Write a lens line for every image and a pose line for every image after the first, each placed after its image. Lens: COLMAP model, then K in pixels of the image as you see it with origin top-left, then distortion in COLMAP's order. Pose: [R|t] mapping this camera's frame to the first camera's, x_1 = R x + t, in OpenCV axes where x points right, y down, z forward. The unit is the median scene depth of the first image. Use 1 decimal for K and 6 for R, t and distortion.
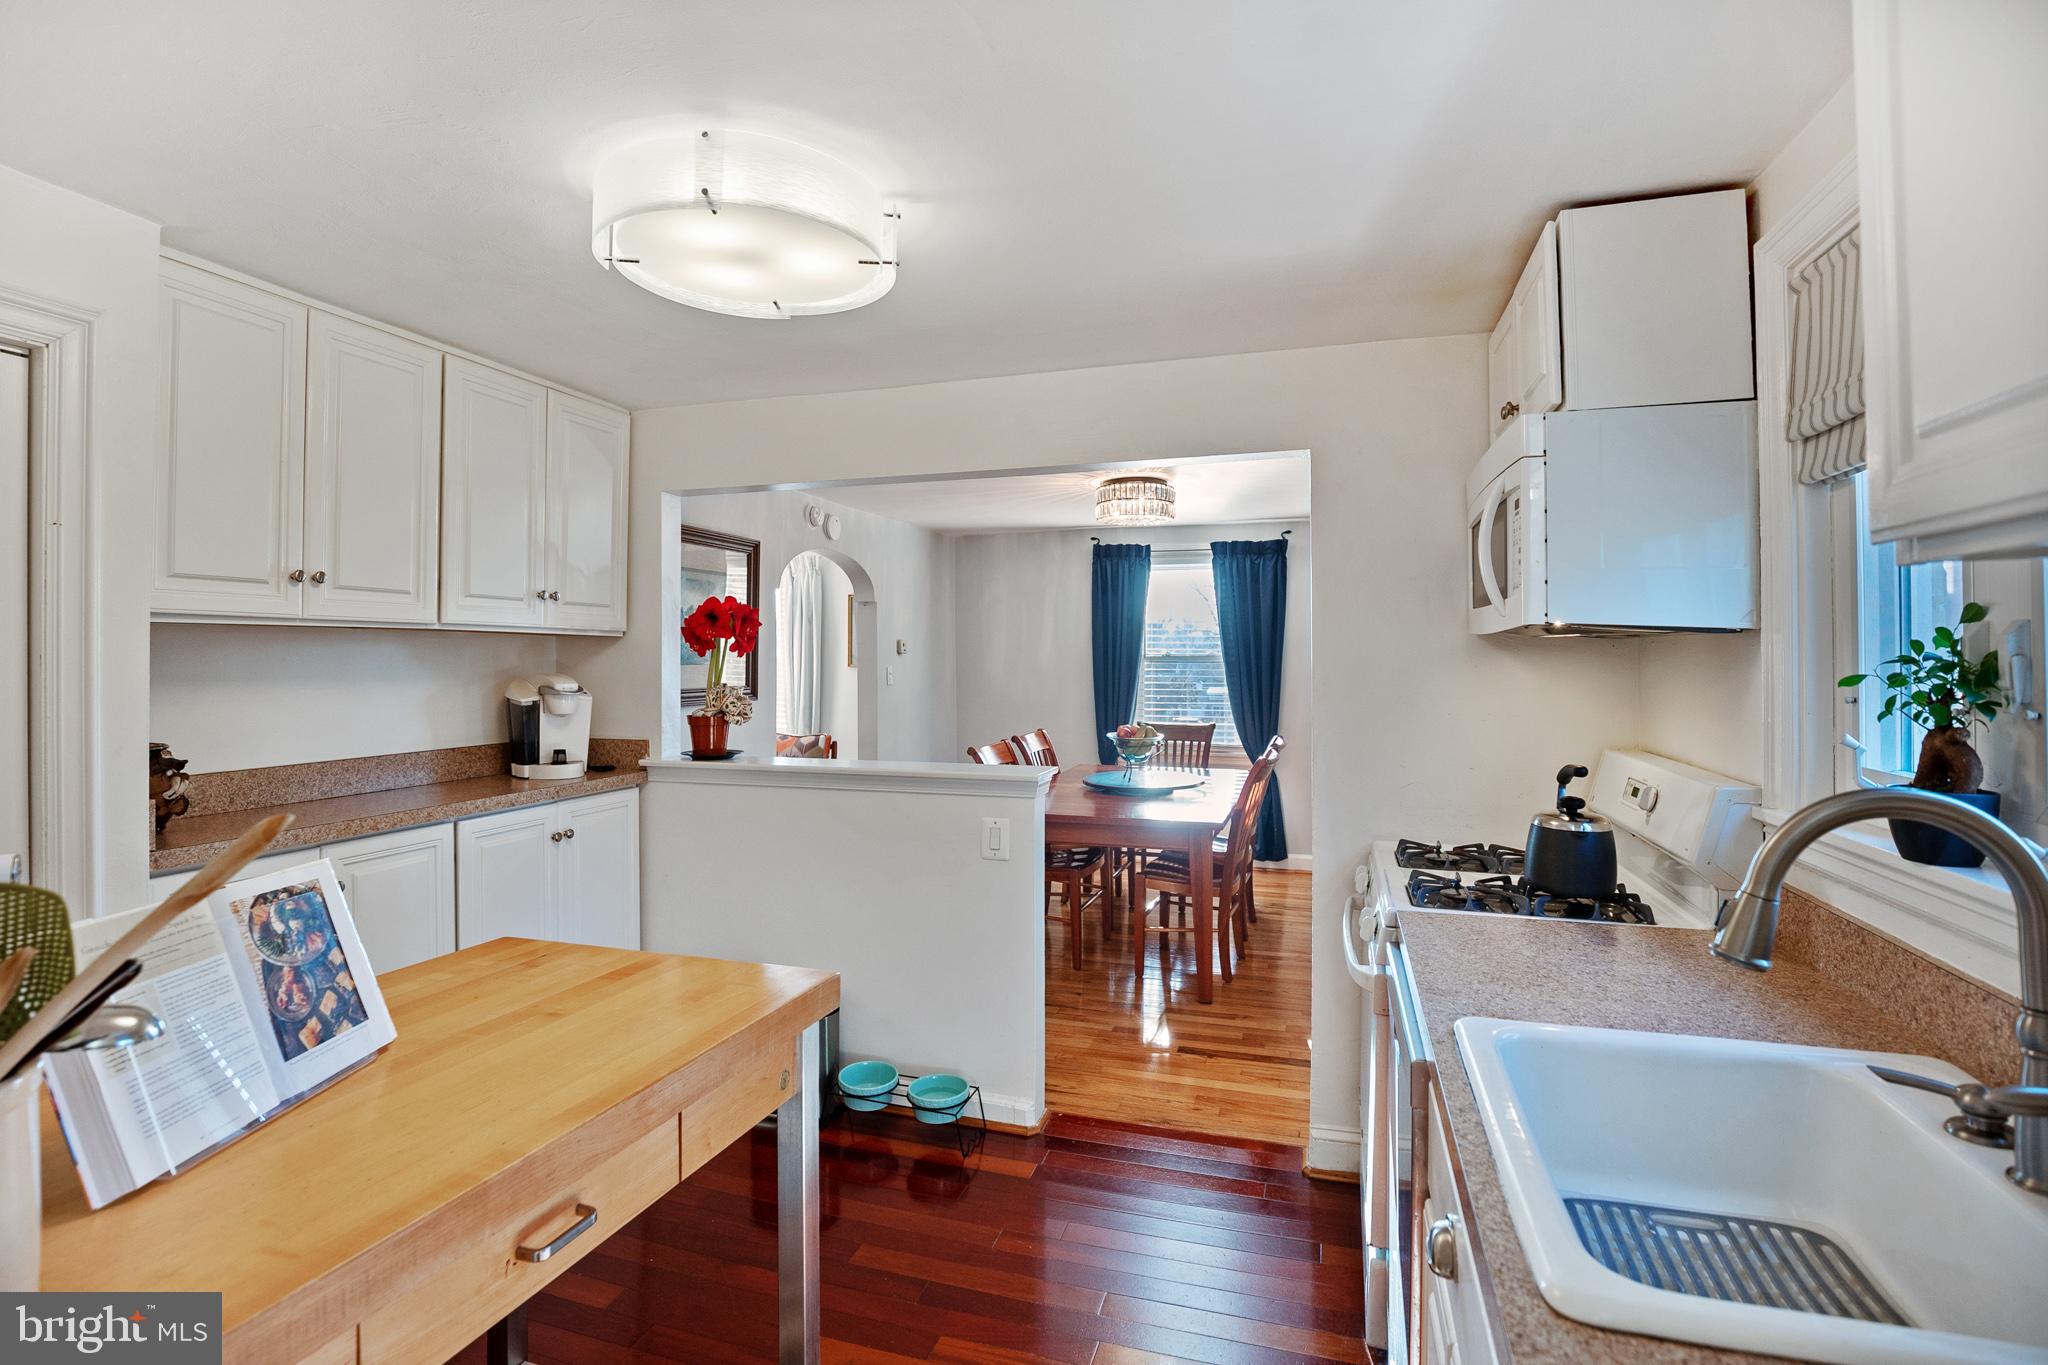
lens RADIAL K [[964.2, 0, 1015.7], [0, 964.2, 666.3], [0, 0, 1]] dist [0.001079, 0.003982]
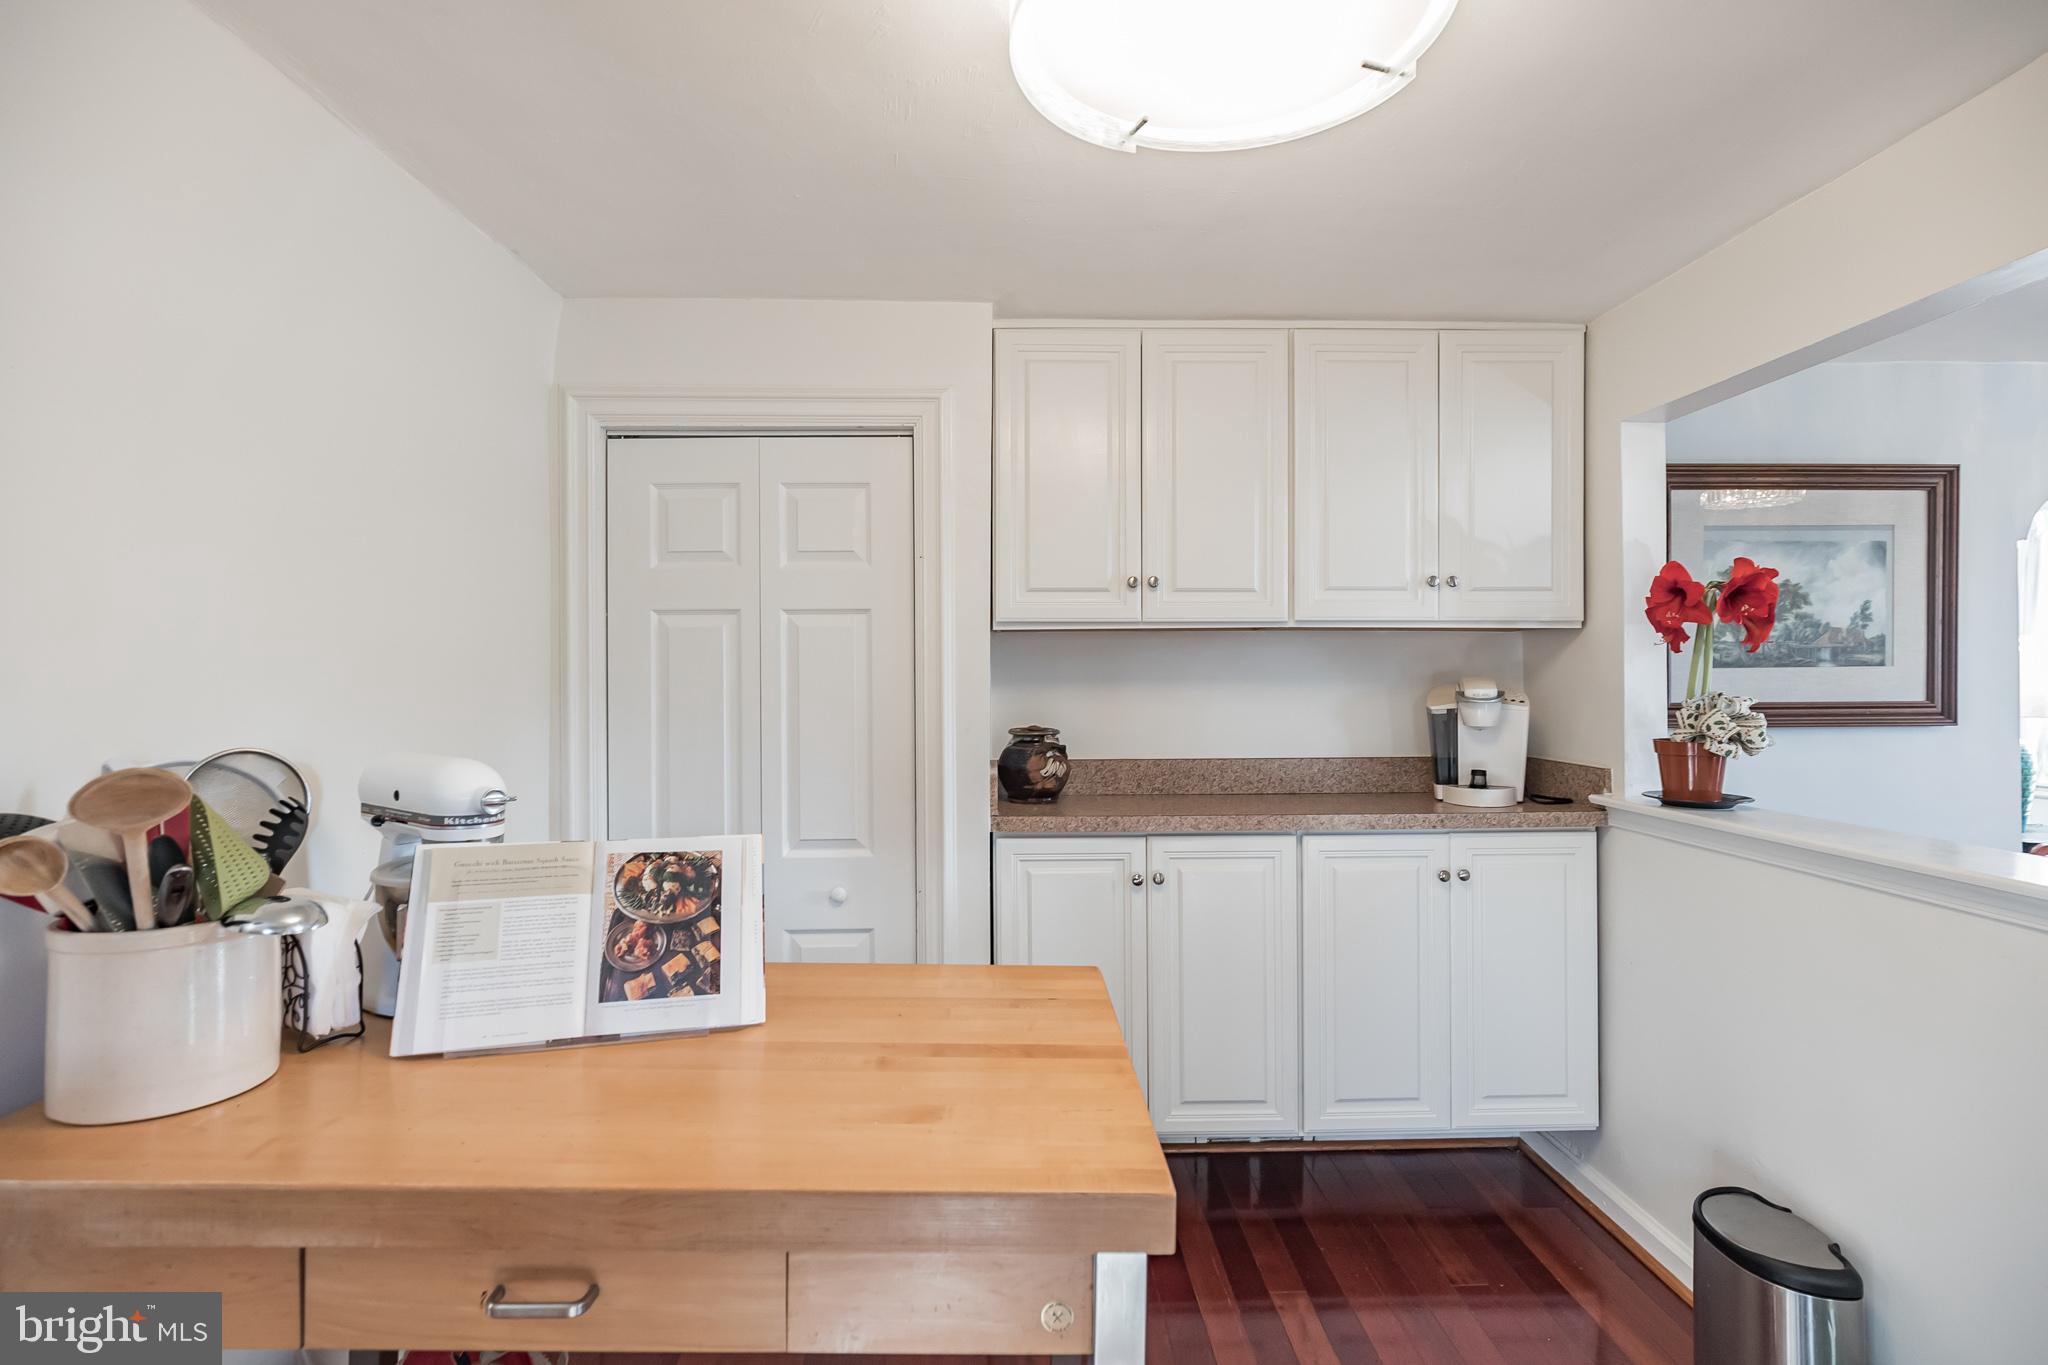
lens RADIAL K [[964.2, 0, 1023.2], [0, 964.2, 673.5], [0, 0, 1]] dist [0.001079, 0.003982]
pose [[0.340636, -0.001918, -0.940193, 0.172220], [-0.002645, 0.999992, -0.002998, 0.009113], [0.940192, 0.003509, 0.340628, 0.390203]]
